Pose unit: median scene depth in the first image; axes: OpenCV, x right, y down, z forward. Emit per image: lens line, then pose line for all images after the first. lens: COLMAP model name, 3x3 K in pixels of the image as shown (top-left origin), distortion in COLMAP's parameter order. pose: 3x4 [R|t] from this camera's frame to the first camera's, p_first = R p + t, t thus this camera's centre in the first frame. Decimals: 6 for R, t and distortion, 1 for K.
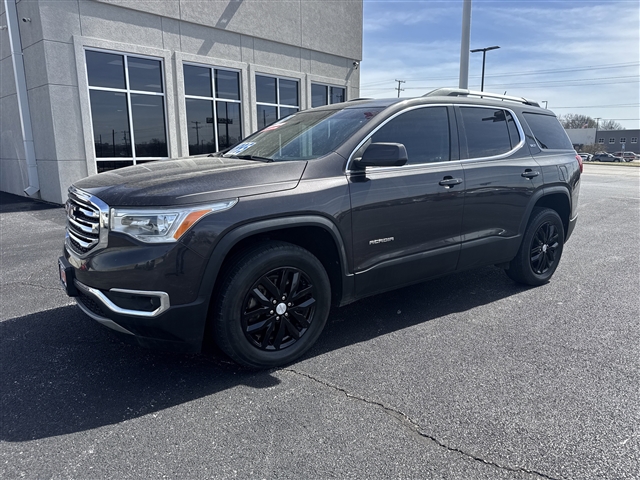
lens RADIAL K [[461.5, 0, 326.4], [0, 461.5, 240.8], [0, 0, 1]] dist [0.017307, -0.035626]
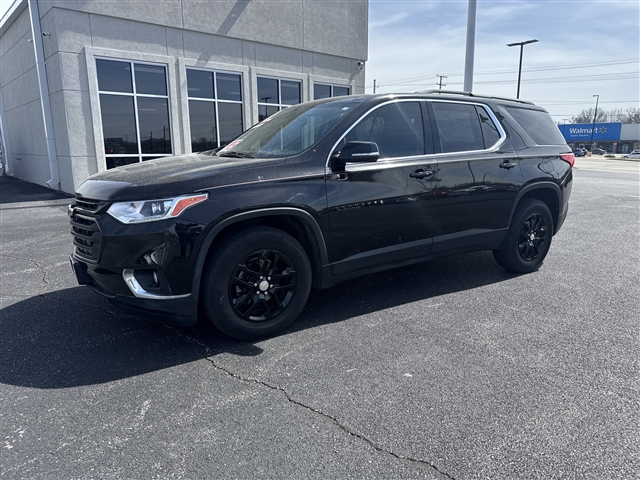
lens RADIAL K [[461.5, 0, 325.7], [0, 461.5, 243.3], [0, 0, 1]] dist [0.017307, -0.035626]
pose [[0.994640, 0.020367, -0.101371, 0.139448], [-0.019065, 0.999723, 0.013798, 0.011200], [0.101624, -0.011791, 0.994753, -0.065806]]
